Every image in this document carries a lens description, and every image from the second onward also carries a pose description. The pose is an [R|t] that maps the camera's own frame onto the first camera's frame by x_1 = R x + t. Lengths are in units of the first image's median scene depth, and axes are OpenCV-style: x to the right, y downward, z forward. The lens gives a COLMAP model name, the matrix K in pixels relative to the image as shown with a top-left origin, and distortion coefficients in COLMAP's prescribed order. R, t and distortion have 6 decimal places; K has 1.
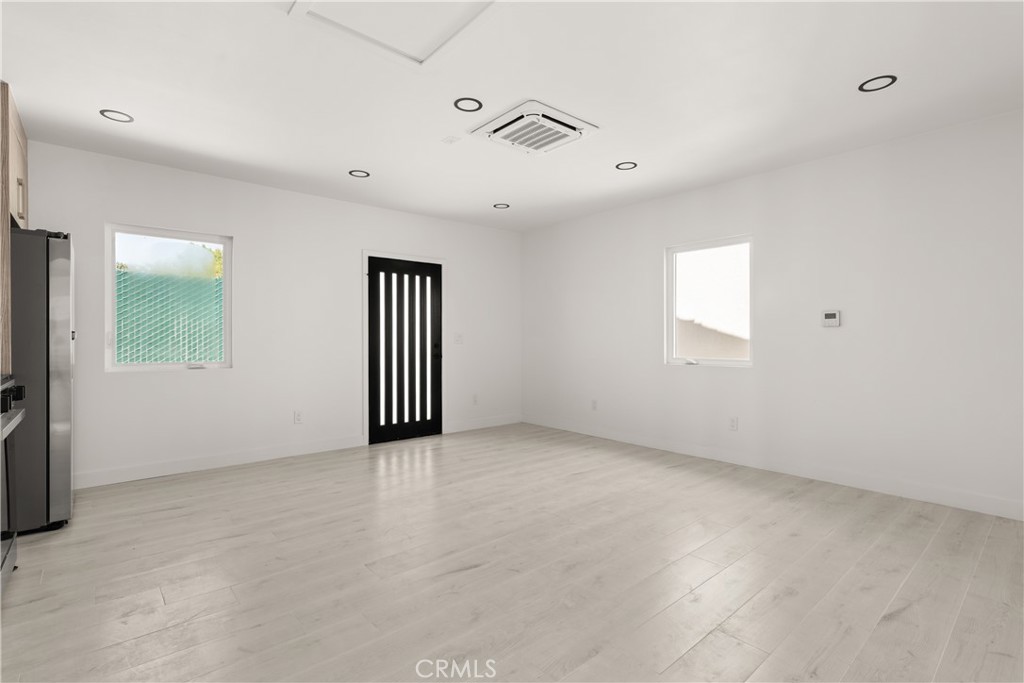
lens RADIAL K [[477.3, 0, 519.5], [0, 477.3, 340.4], [0, 0, 1]] dist [0.000267, 0.000042]
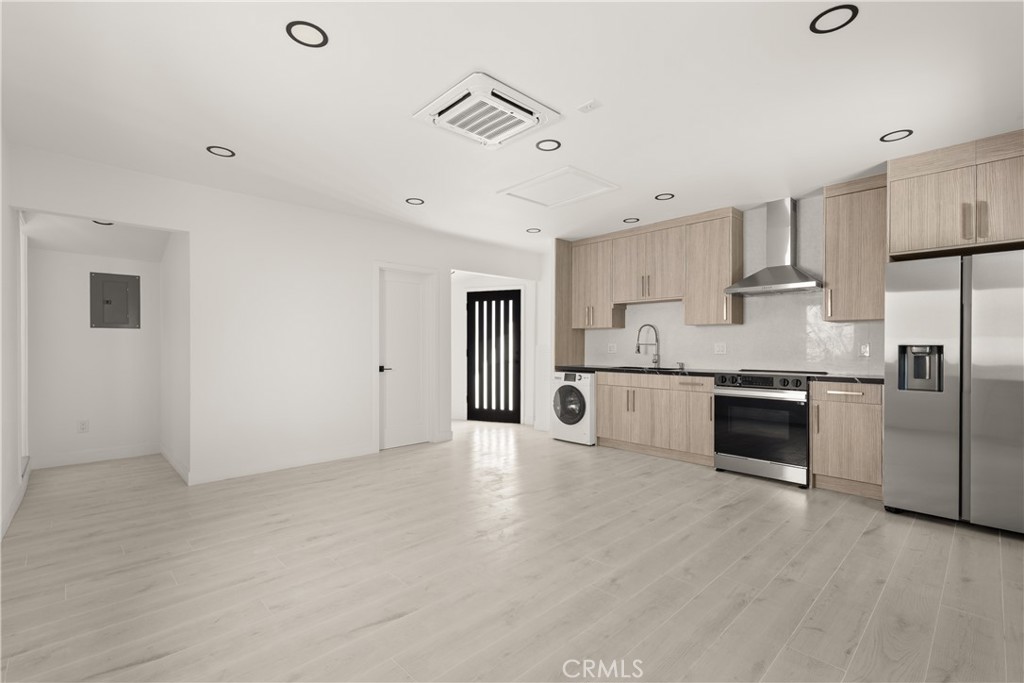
lens RADIAL K [[459.6, 0, 515.8], [0, 459.6, 345.7], [0, 0, 1]] dist [-0.000663, -0.000150]
pose [[-0.999032, 0.000009, -0.043994, 0.016160], [-0.000075, 0.999998, 0.001892, -0.021278], [0.043994, 0.001894, -0.999030, 2.096191]]
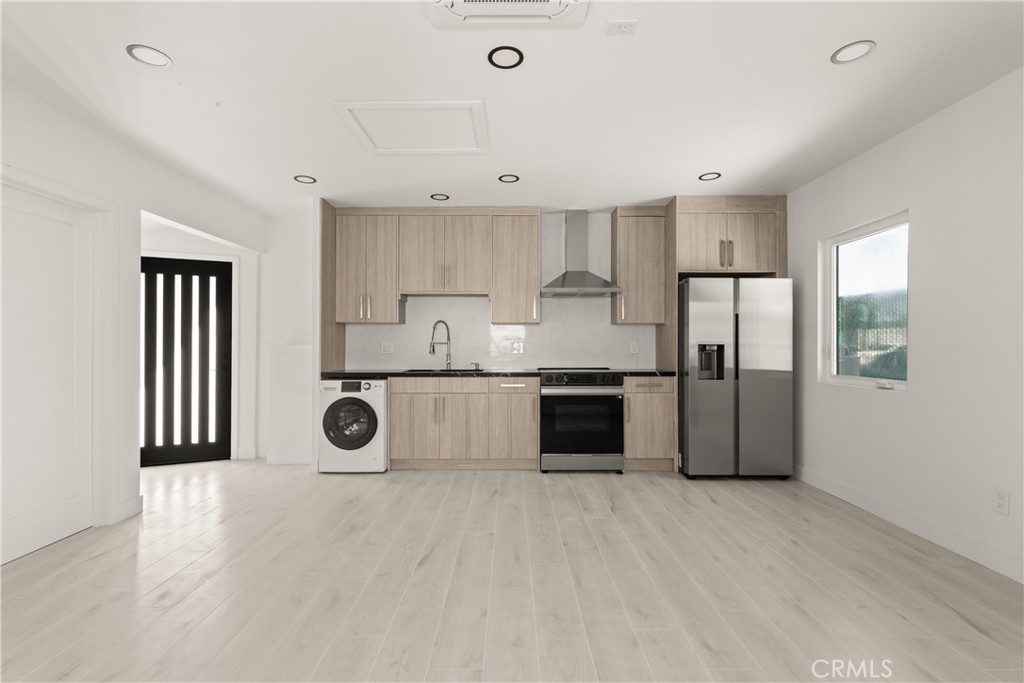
lens RADIAL K [[455.5, 0, 512.0], [0, 455.5, 341.5], [0, 0, 1]] dist [0.000757, 0.000210]
pose [[-0.659783, -0.004992, -0.751439, 0.451477], [-0.001277, 0.999984, -0.005522, -0.020880], [0.751455, -0.002683, -0.659779, 1.512795]]
